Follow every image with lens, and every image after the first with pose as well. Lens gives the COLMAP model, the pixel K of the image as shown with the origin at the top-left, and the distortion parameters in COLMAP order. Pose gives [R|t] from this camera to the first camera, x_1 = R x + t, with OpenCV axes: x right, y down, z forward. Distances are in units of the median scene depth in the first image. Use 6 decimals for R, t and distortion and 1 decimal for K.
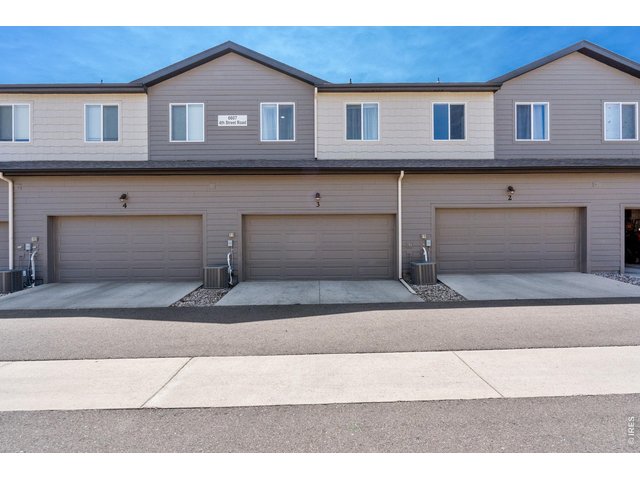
lens RADIAL K [[293.3, 0, 320.9], [0, 293.3, 245.9], [0, 0, 1]] dist [-0.010475, 0.002940]
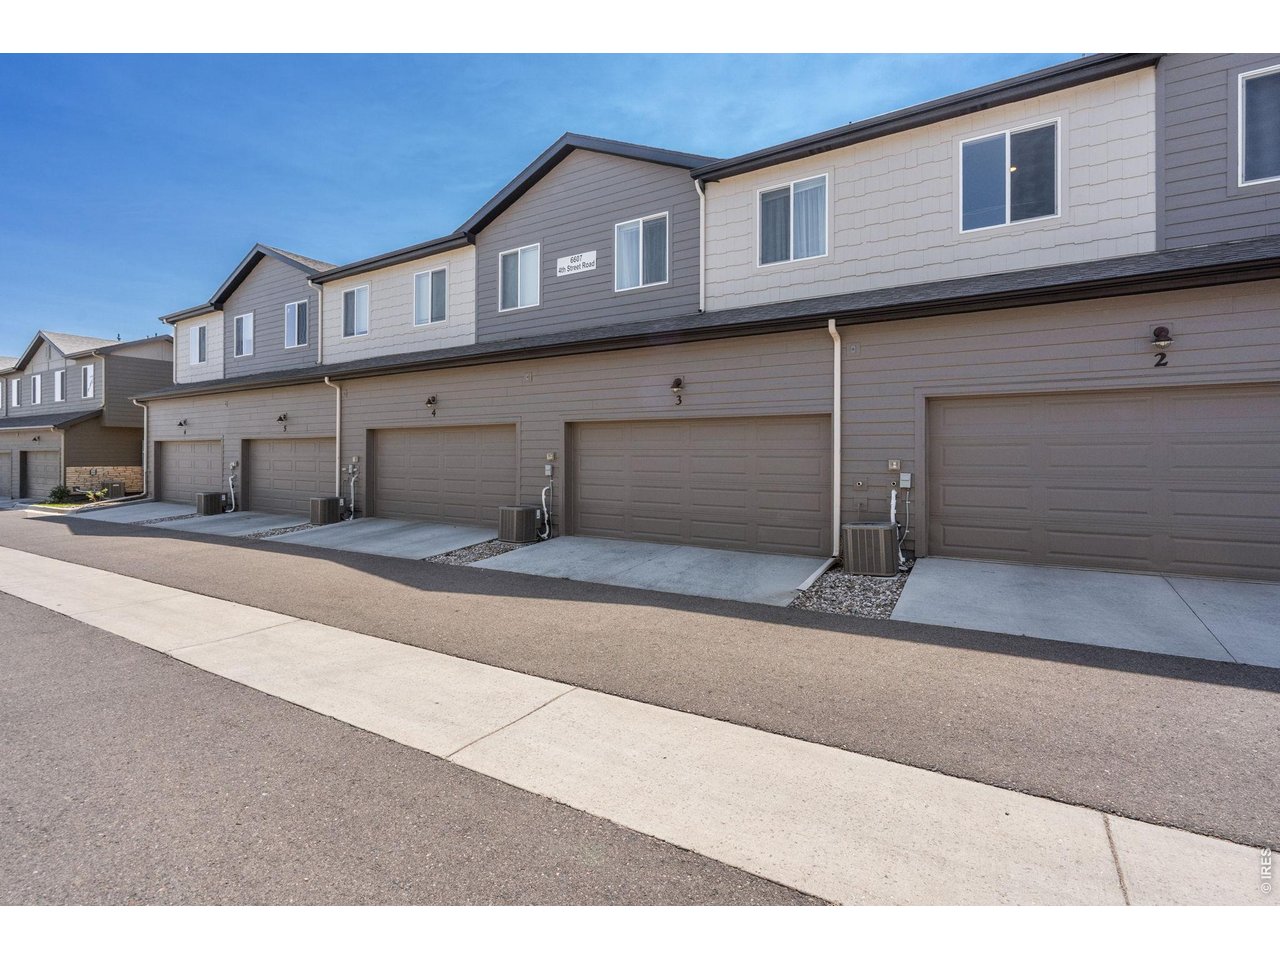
lens RADIAL K [[629.6, 0, 639.2], [0, 629.6, 467.1], [0, 0, 1]] dist [-0.012981, 0.002966]
pose [[0.831277, 0.019494, -0.555516, 0.534795], [-0.029017, 0.999544, -0.008345, -0.009794], [0.555100, 0.023057, 0.831464, 0.021465]]
